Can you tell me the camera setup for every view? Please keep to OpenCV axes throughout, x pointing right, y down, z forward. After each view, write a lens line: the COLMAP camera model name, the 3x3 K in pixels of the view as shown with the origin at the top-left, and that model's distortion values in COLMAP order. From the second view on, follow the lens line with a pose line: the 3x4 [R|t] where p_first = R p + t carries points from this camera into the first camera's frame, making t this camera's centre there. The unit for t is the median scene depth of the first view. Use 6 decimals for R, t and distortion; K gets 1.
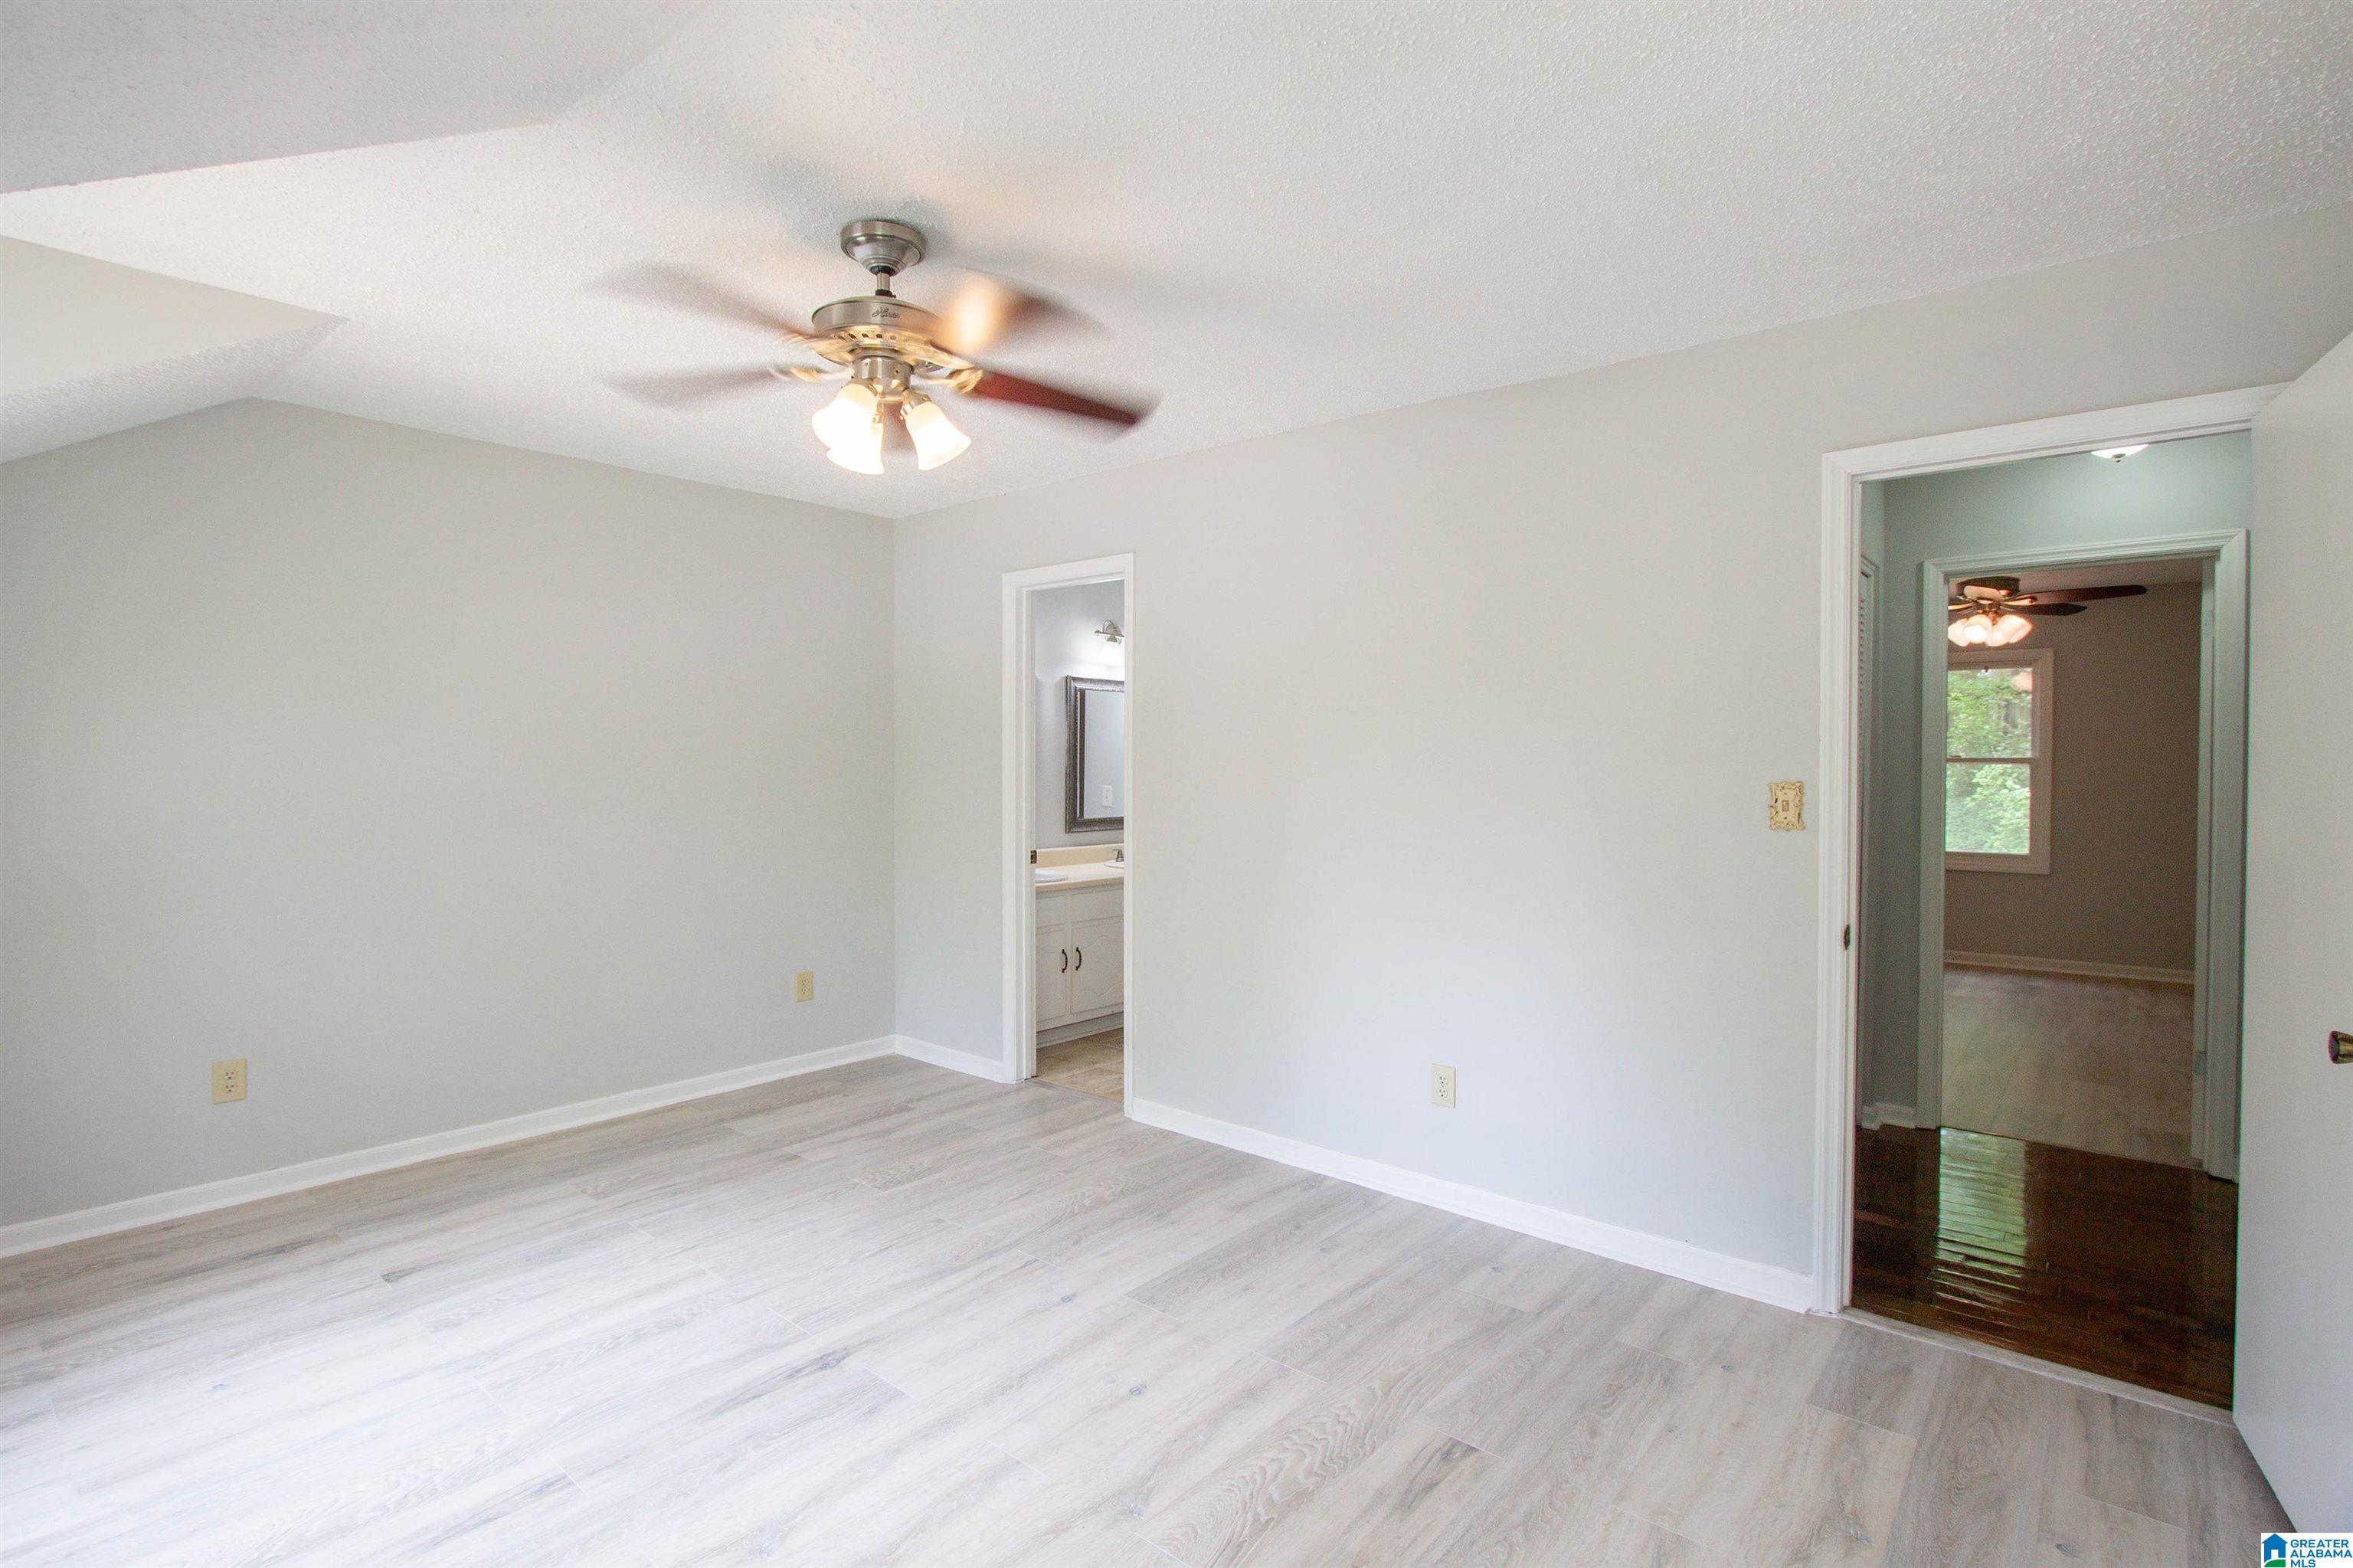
lens RADIAL K [[1093.0, 0, 1171.8], [0, 1093.0, 775.4], [0, 0, 1]] dist [-0.017436, 0.000968]
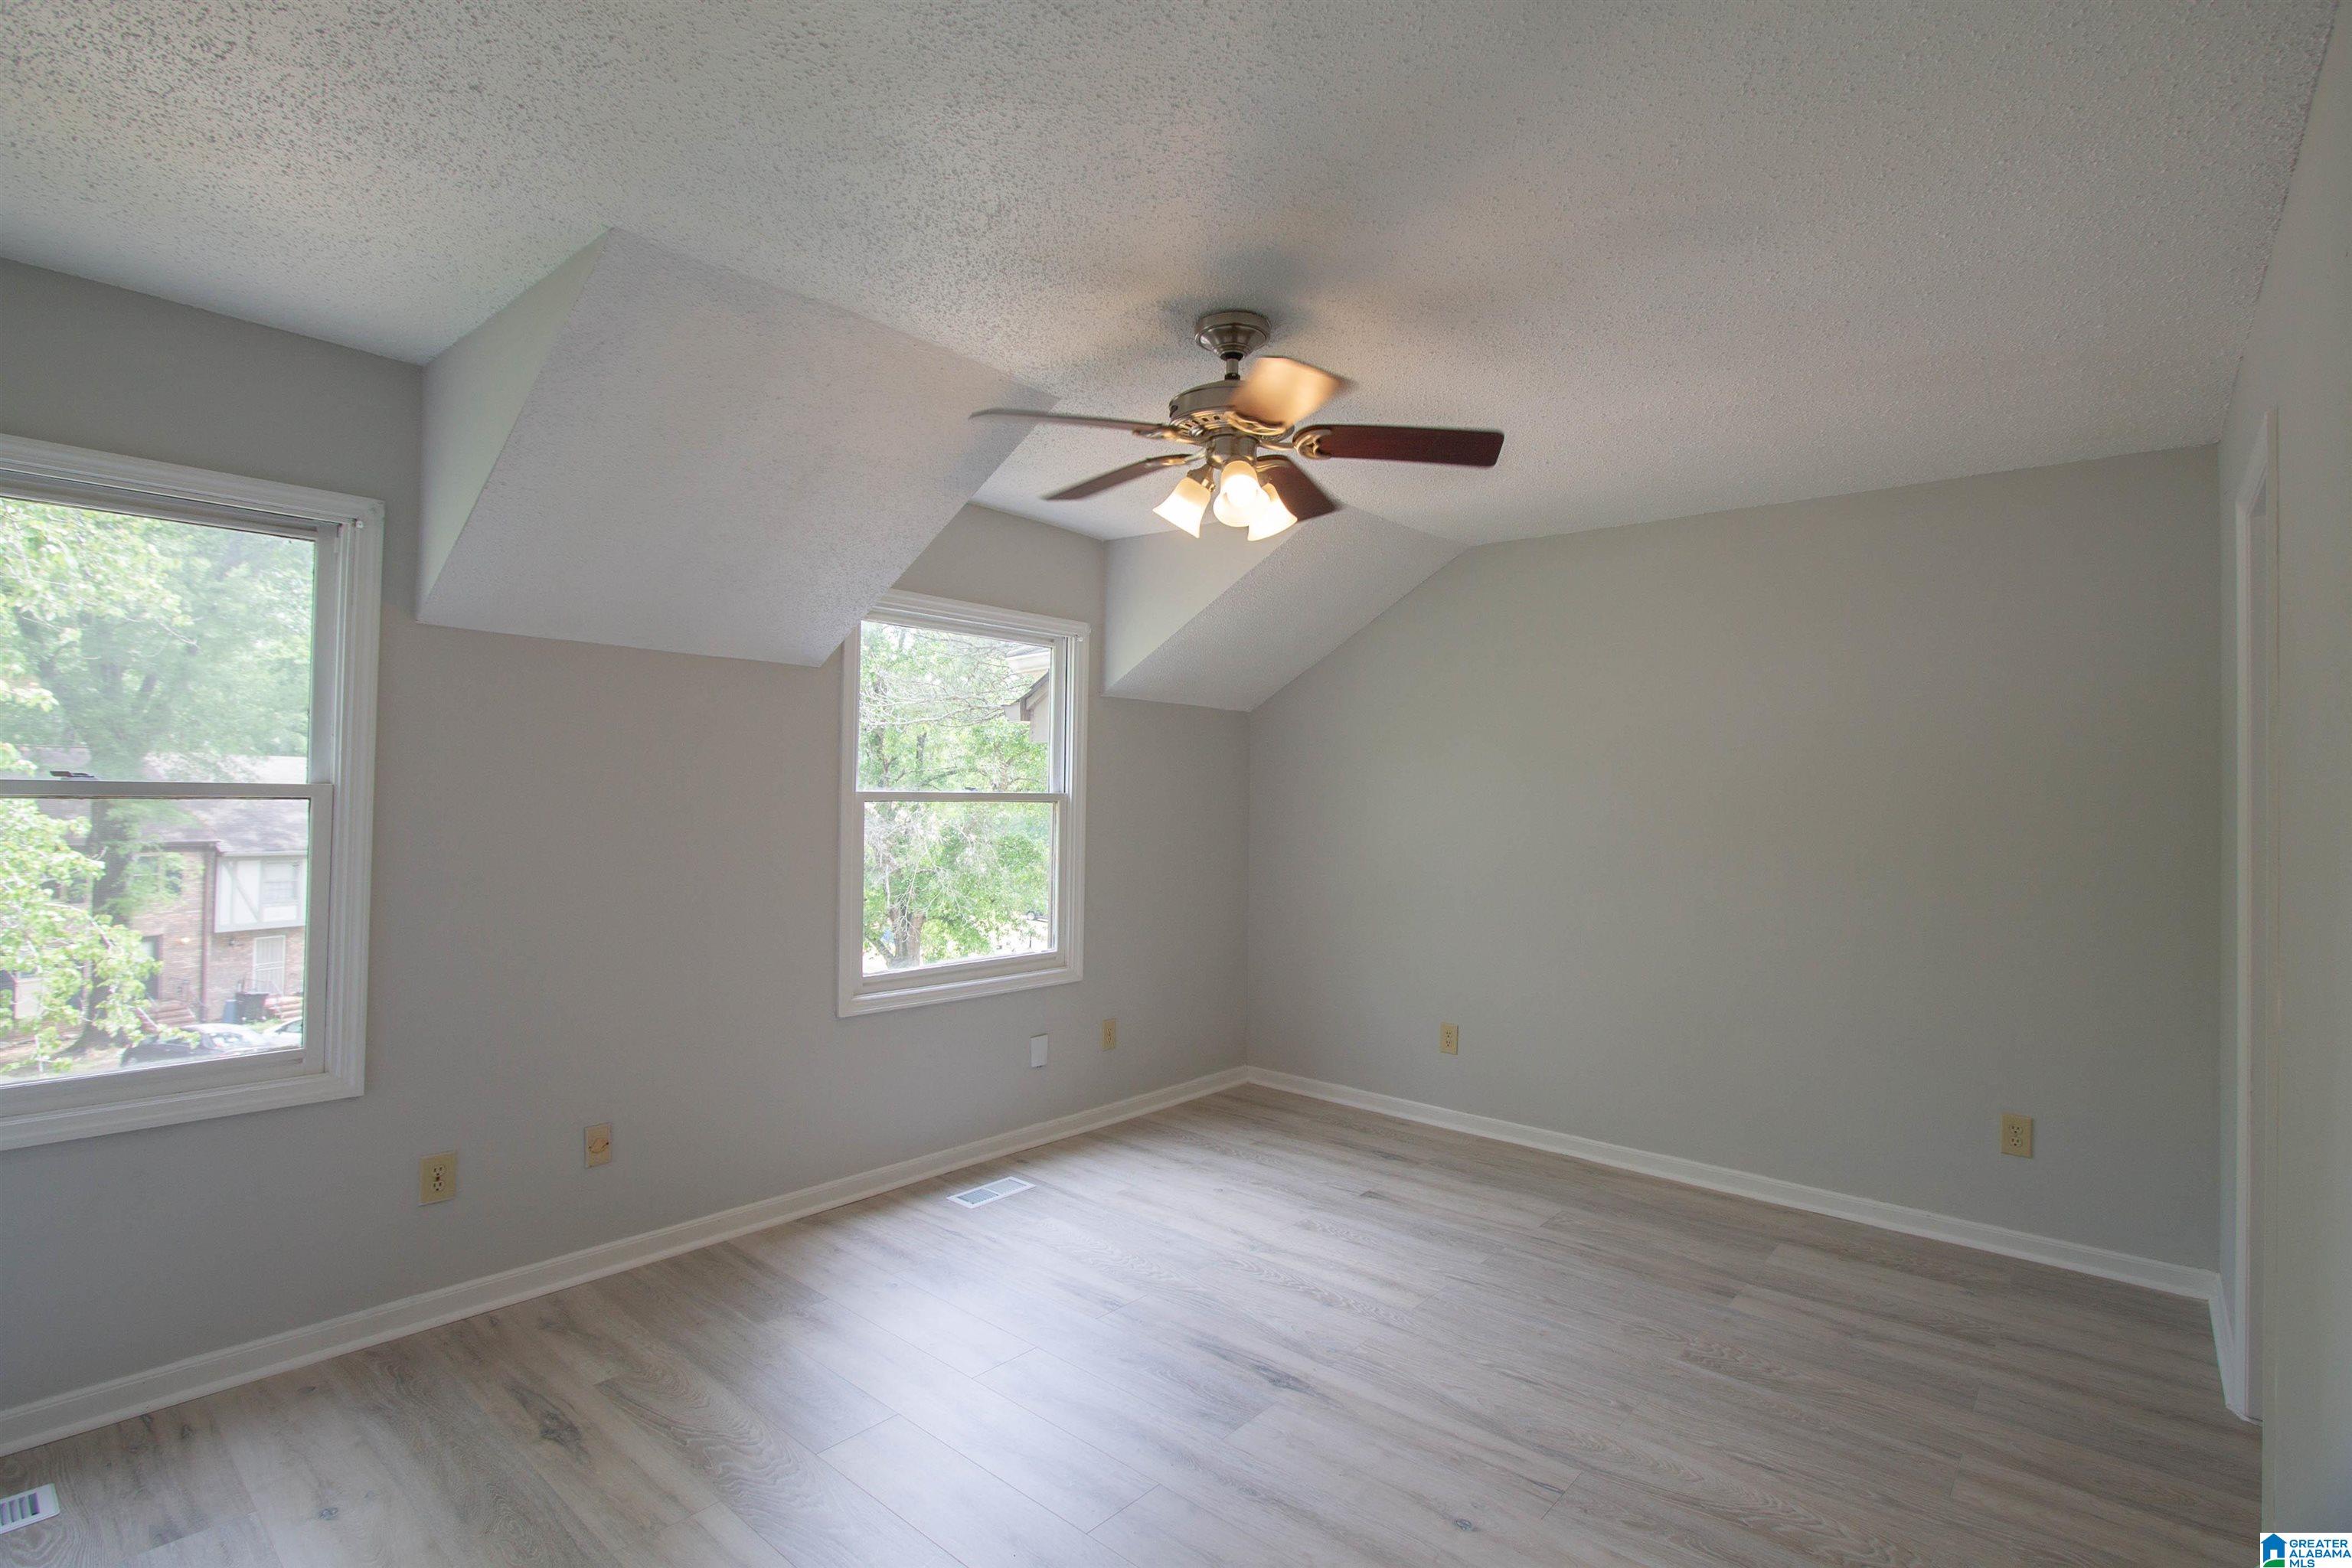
lens RADIAL K [[1092.5, 0, 1171.3], [0, 1092.5, 775.4], [0, 0, 1]] dist [-0.017436, 0.000968]
pose [[0.004275, -0.023038, -0.999725, 0.614955], [-0.032562, 0.999201, -0.023166, -0.009990], [0.999461, 0.032652, 0.003522, 0.726257]]
